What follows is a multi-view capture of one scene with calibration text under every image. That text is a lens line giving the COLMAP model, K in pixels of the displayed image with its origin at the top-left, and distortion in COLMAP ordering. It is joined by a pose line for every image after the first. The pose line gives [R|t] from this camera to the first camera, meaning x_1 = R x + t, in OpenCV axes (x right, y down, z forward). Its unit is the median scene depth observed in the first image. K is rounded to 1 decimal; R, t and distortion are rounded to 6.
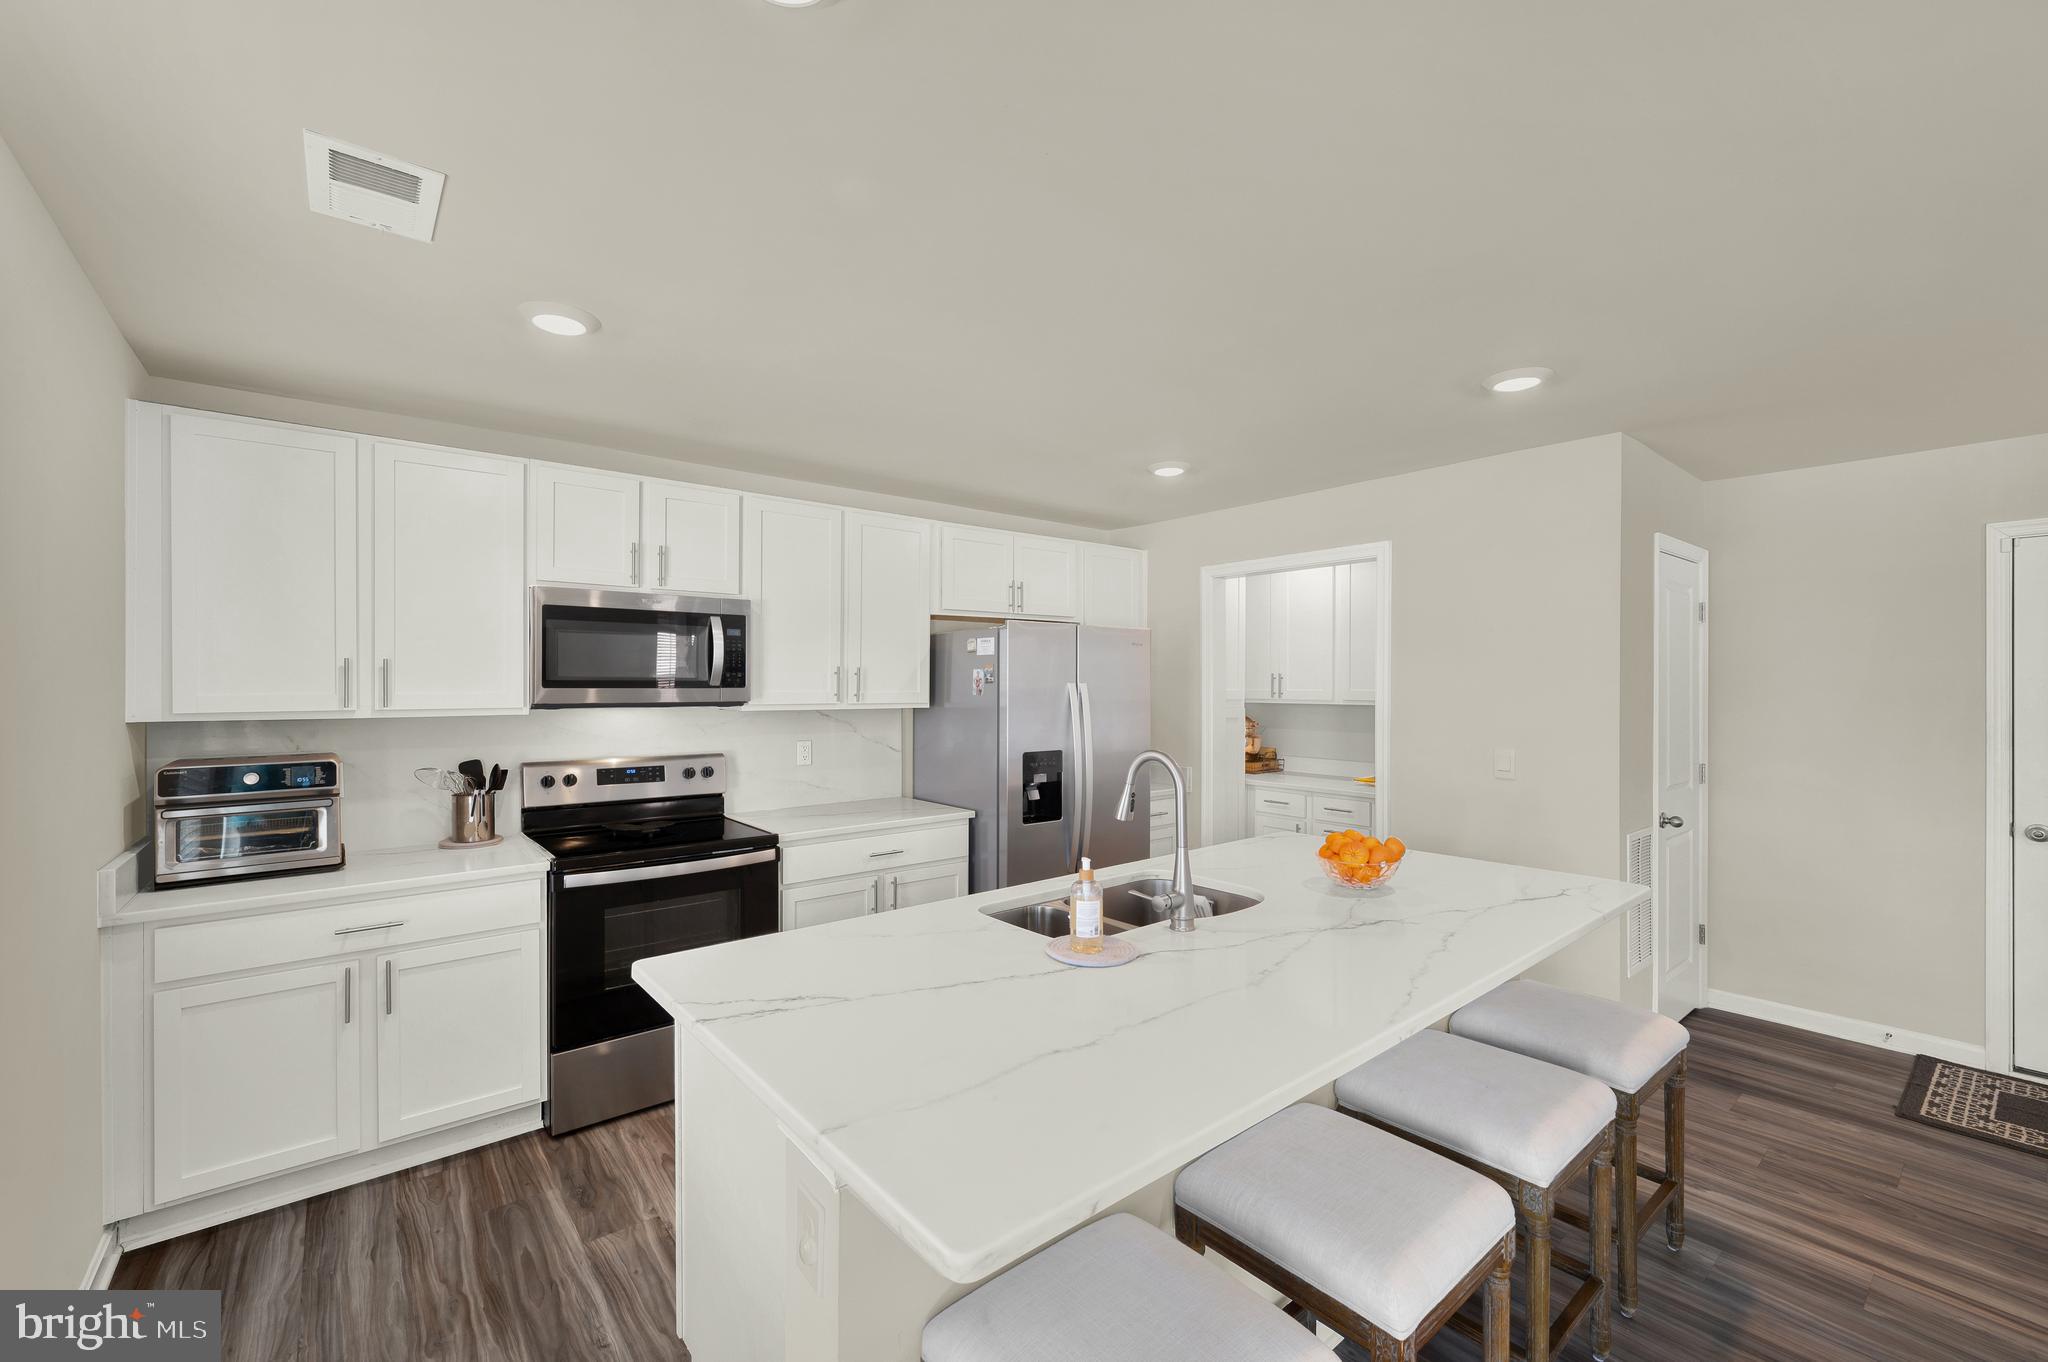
lens RADIAL K [[816.5, 0, 1016.4], [0, 816.5, 681.8], [0, 0, 1]] dist [-0.003535, -0.001154]
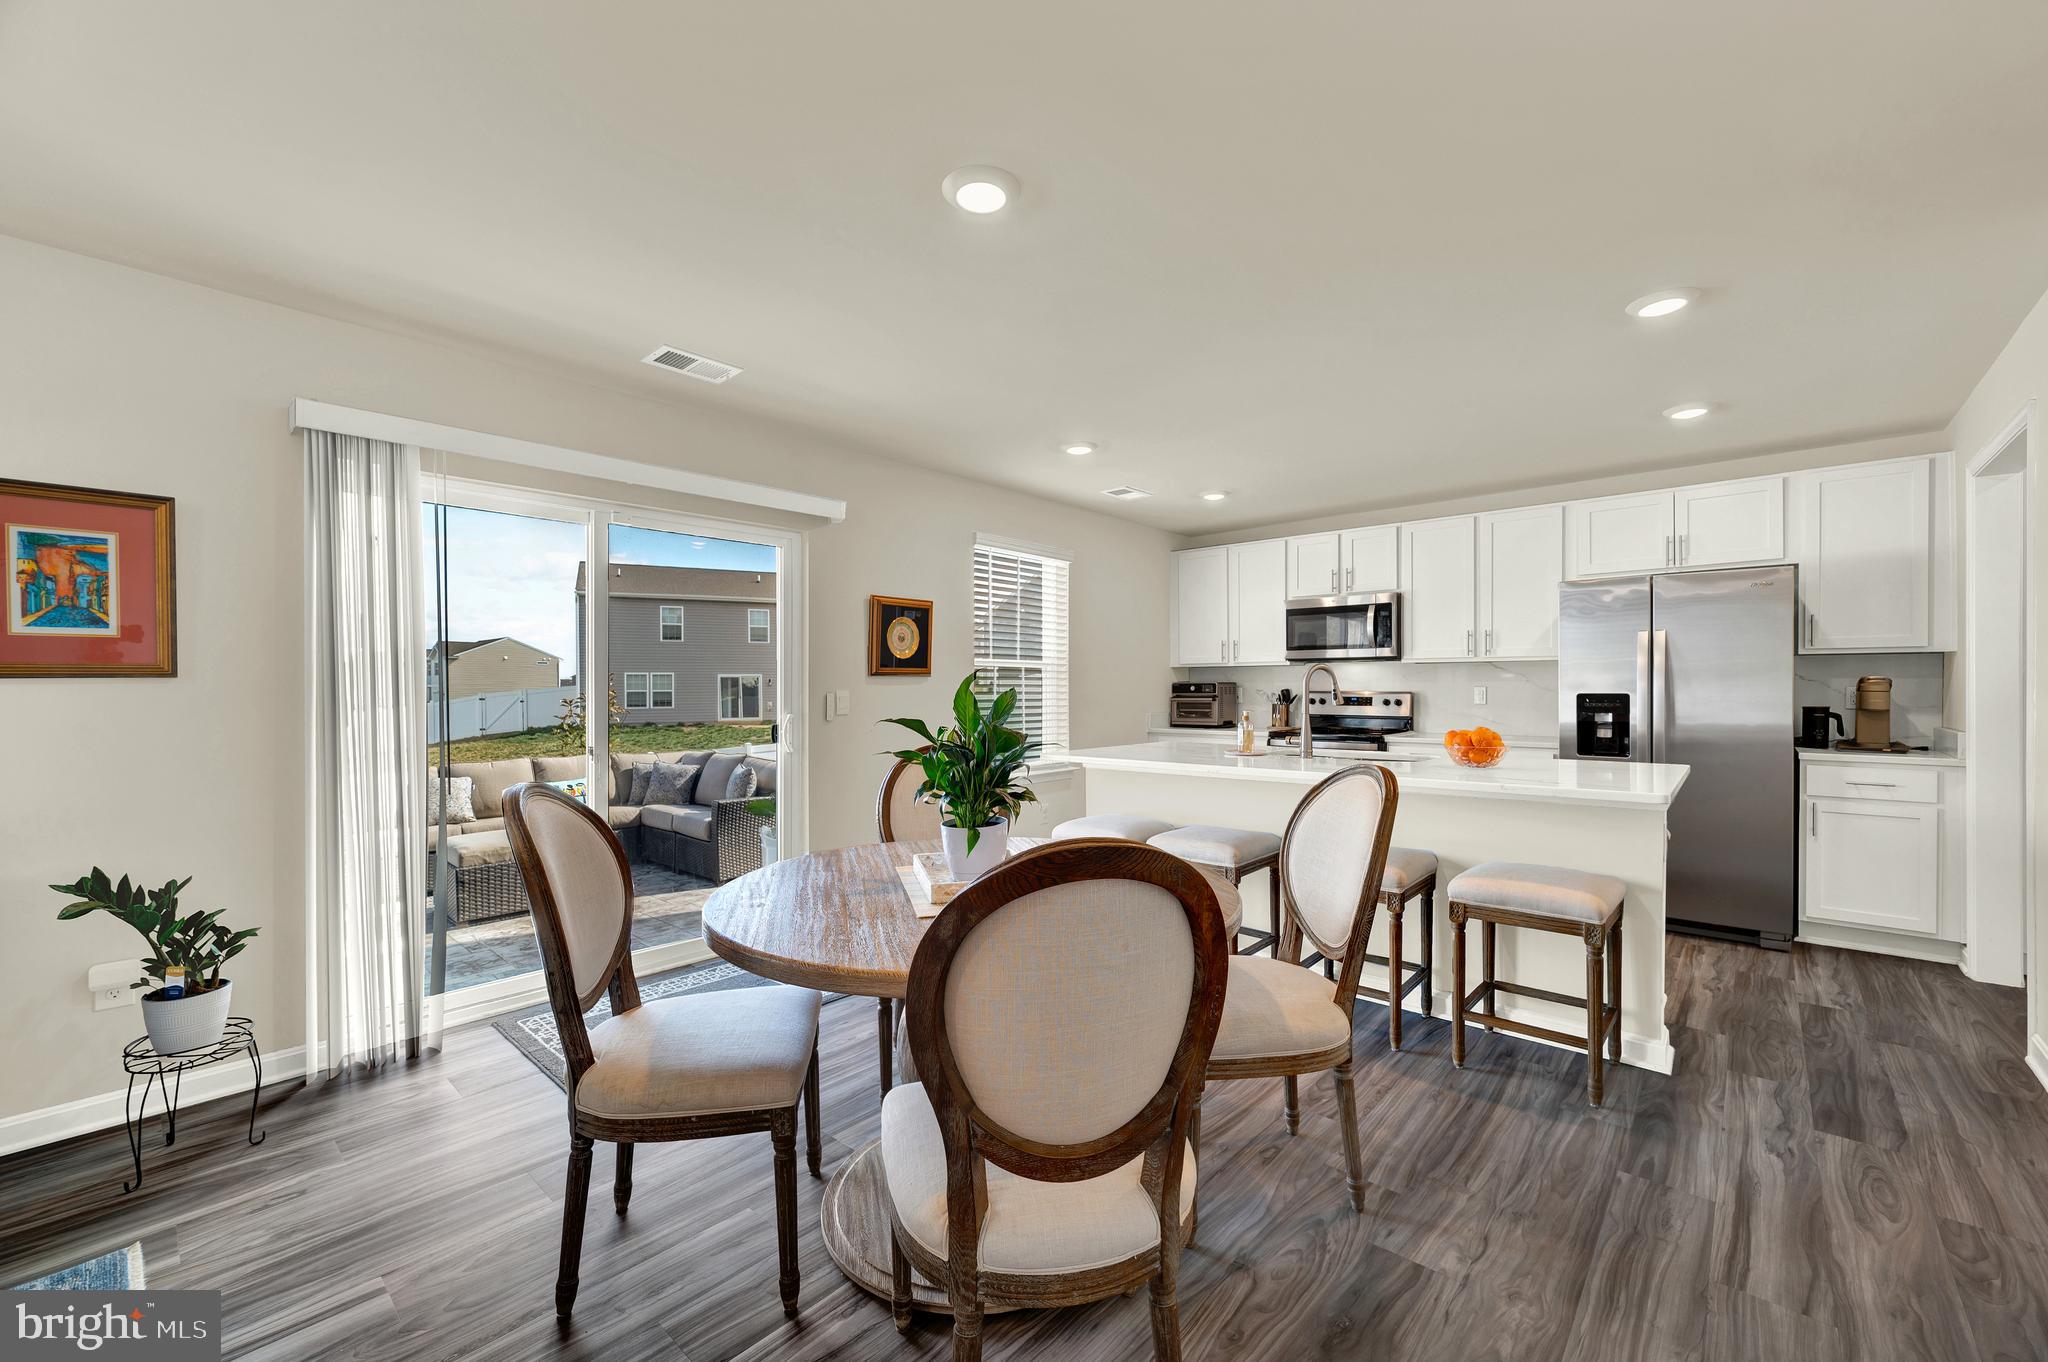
lens RADIAL K [[816.5, 0, 1041.1], [0, 816.5, 693.7], [0, 0, 1]] dist [-0.003535, -0.001154]
pose [[0.170141, 0.008224, -0.985385, 1.136065], [0.006095, 0.999937, 0.009398, 0.079402], [0.985401, -0.007605, 0.170081, 0.048391]]
